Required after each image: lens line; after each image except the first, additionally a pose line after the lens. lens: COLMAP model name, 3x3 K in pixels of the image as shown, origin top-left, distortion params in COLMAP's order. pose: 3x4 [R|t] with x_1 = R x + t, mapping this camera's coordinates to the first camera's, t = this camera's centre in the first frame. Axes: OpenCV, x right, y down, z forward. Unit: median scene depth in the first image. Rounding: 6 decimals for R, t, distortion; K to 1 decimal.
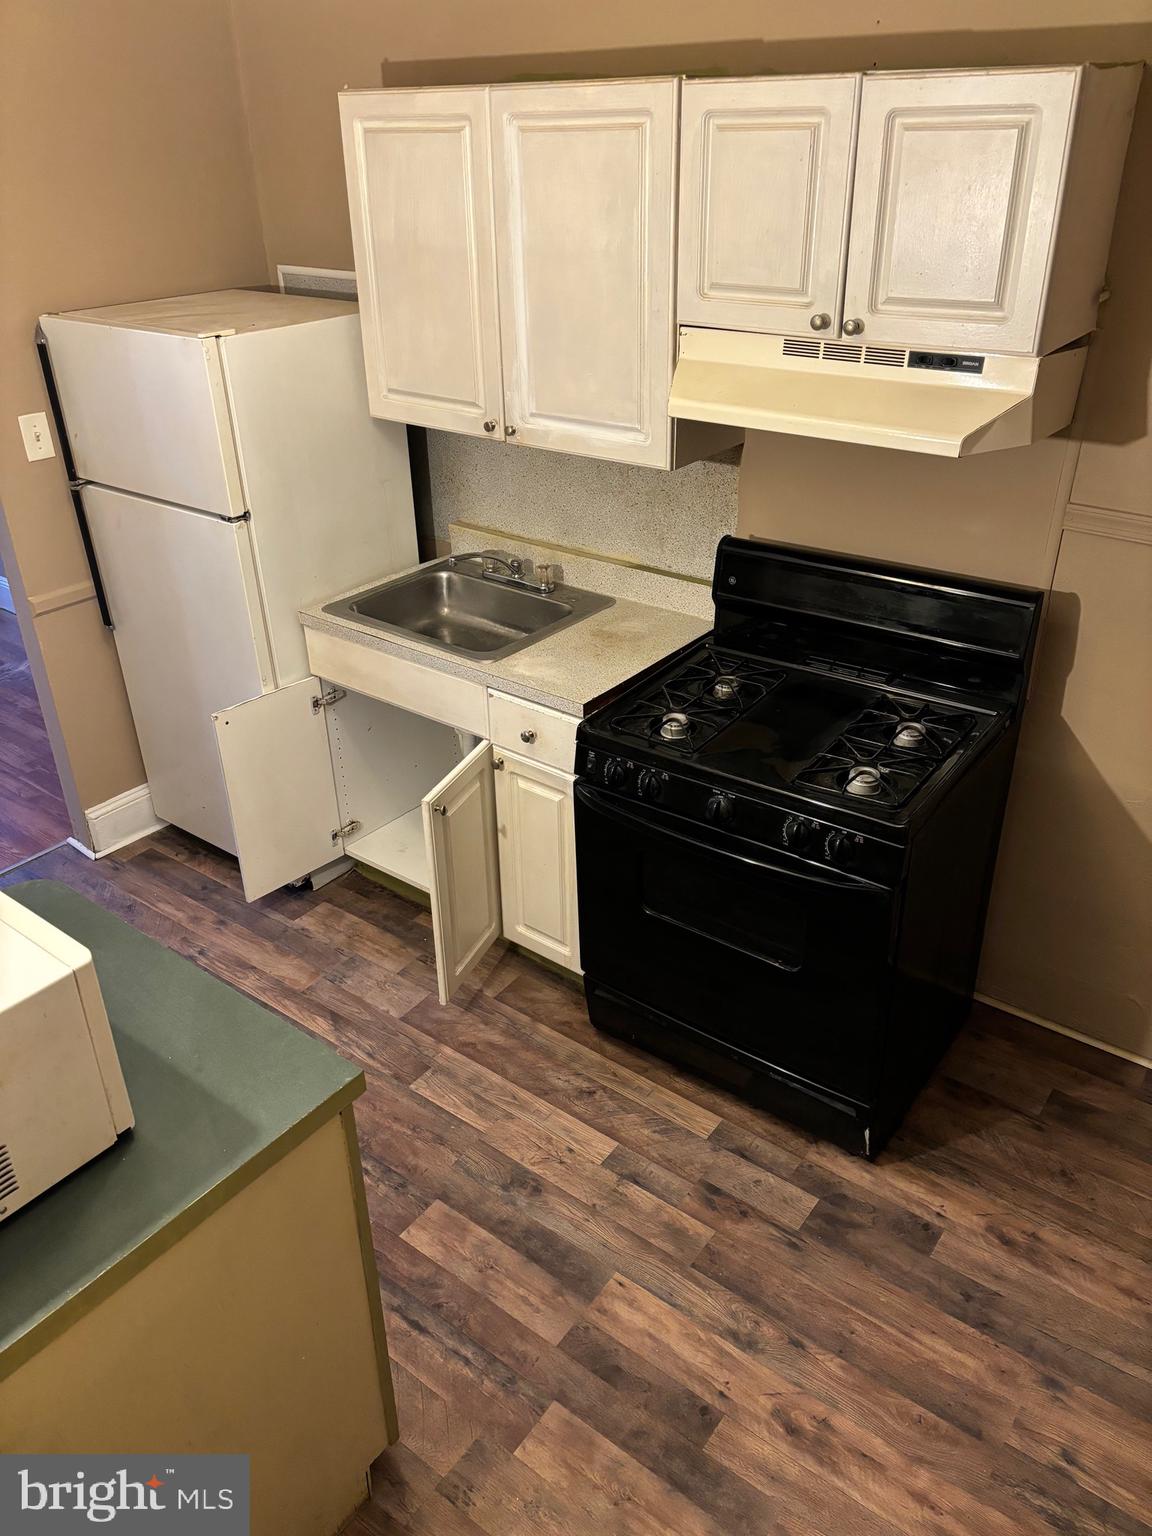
lens RADIAL K [[1150.9, 0, 561.6], [0, 1150.9, 767.1], [0, 0, 1]] dist [0.038983, -0.041437]
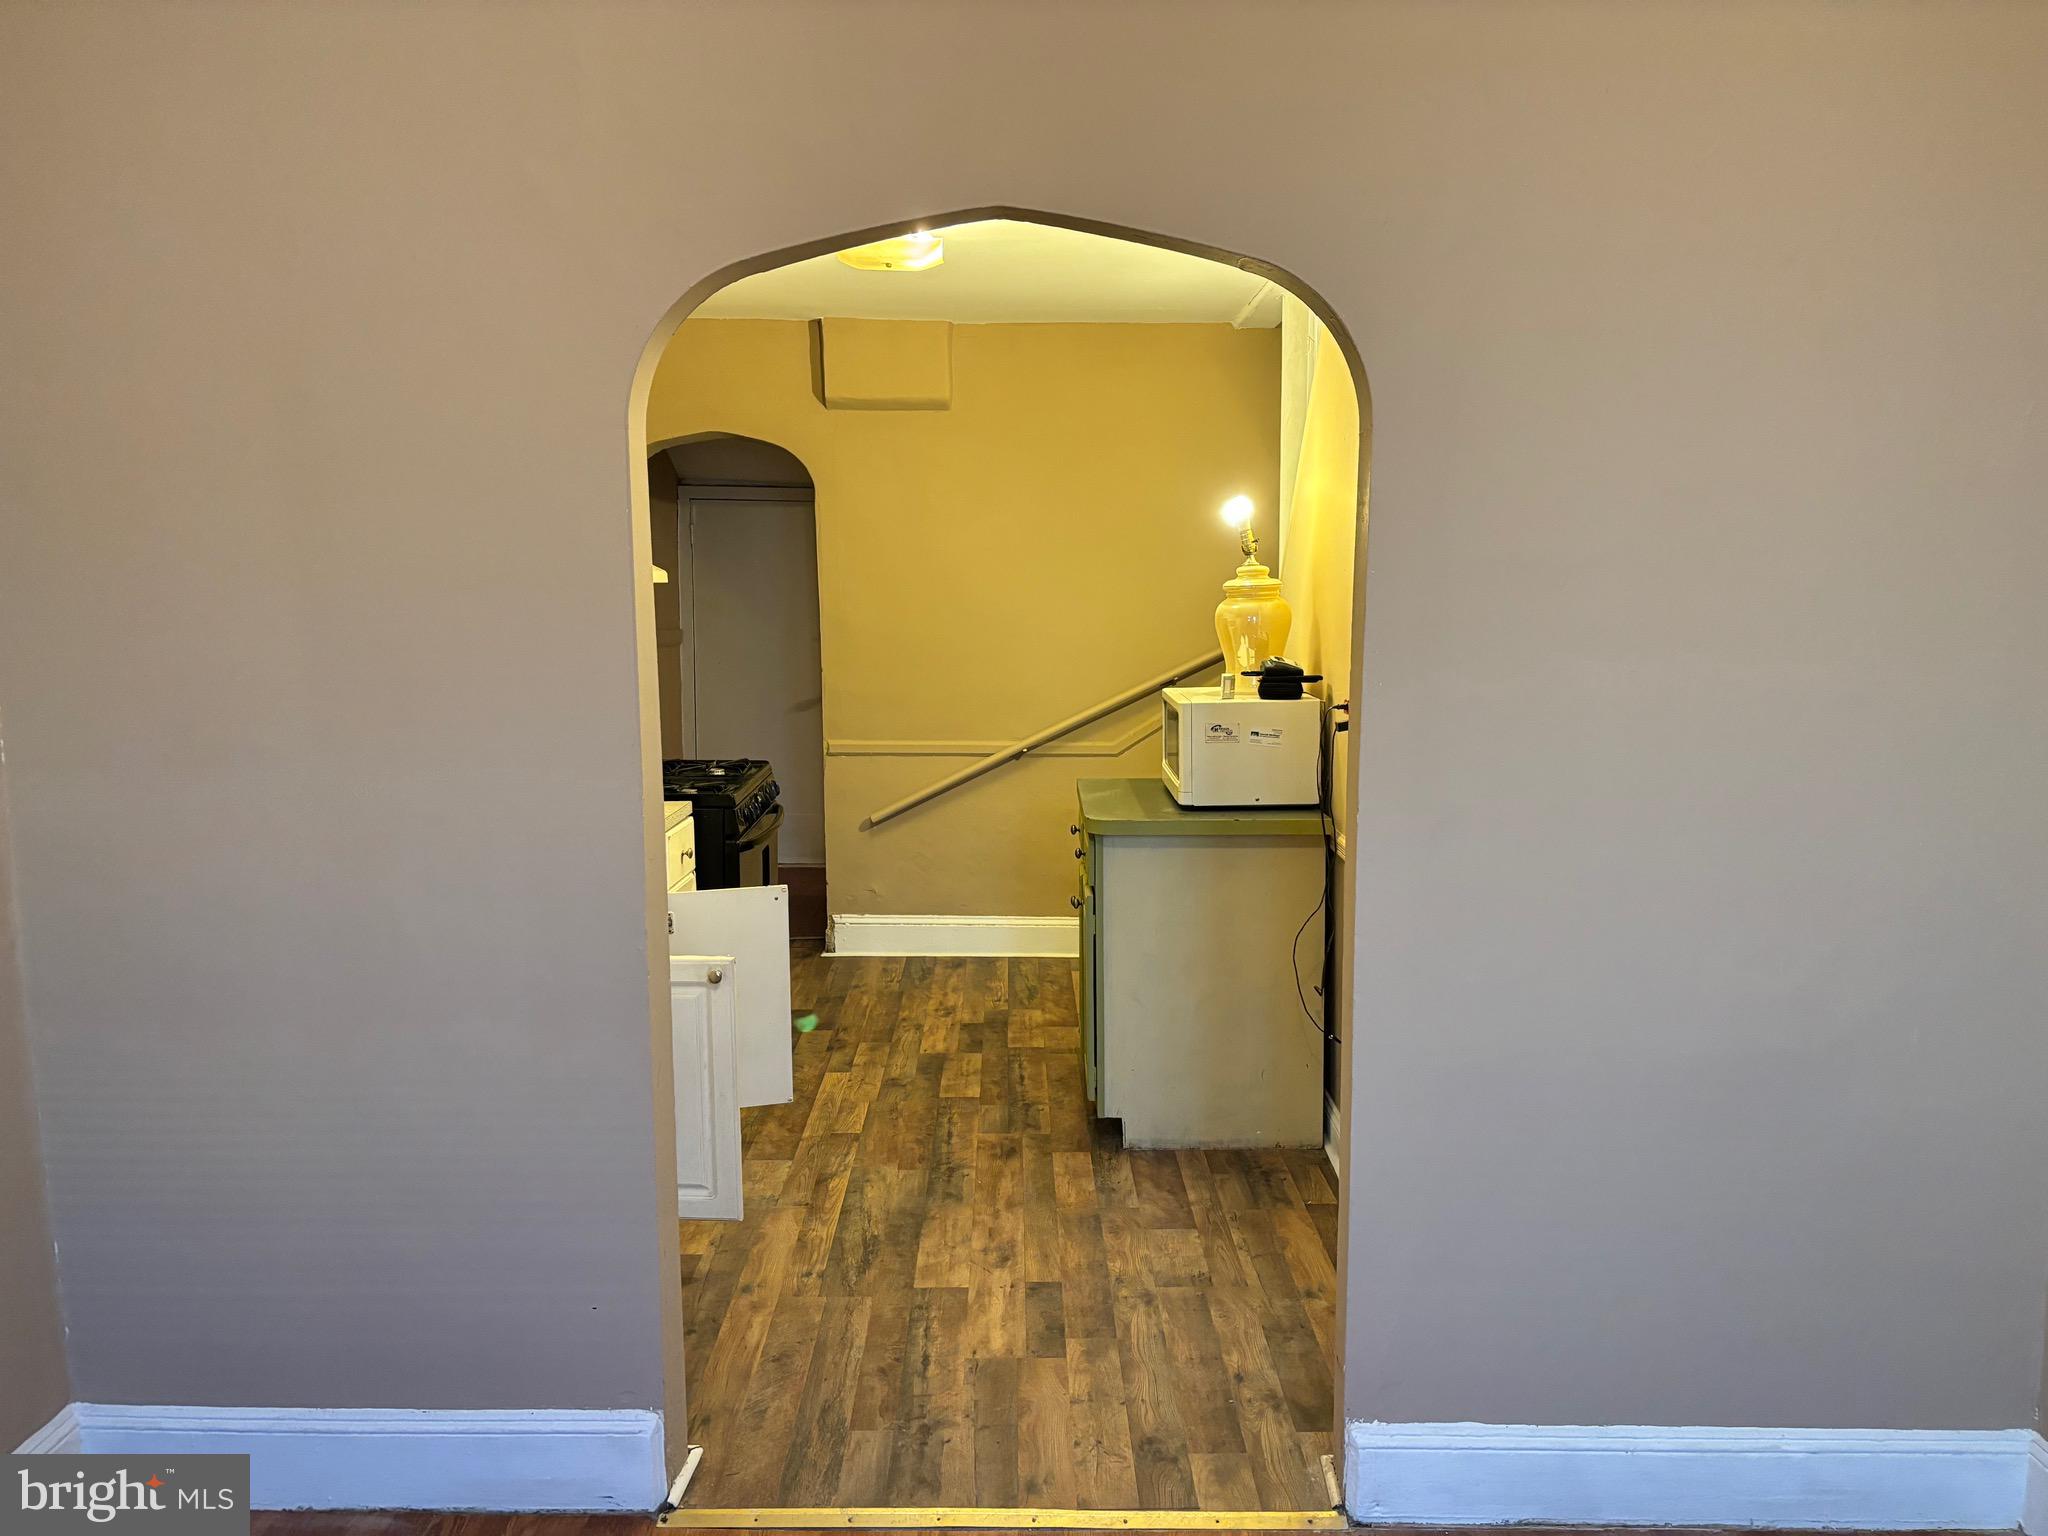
lens RADIAL K [[1534.5, 0, 1019.1], [0, 1534.5, 767.3], [0, 0, 1]] dist [0.038983, -0.041437]
pose [[-0.611668, -0.078526, 0.787208, -1.665644], [0.401103, 0.826901, 0.394147, -0.662879], [-0.681893, 0.556838, -0.474291, 1.692513]]
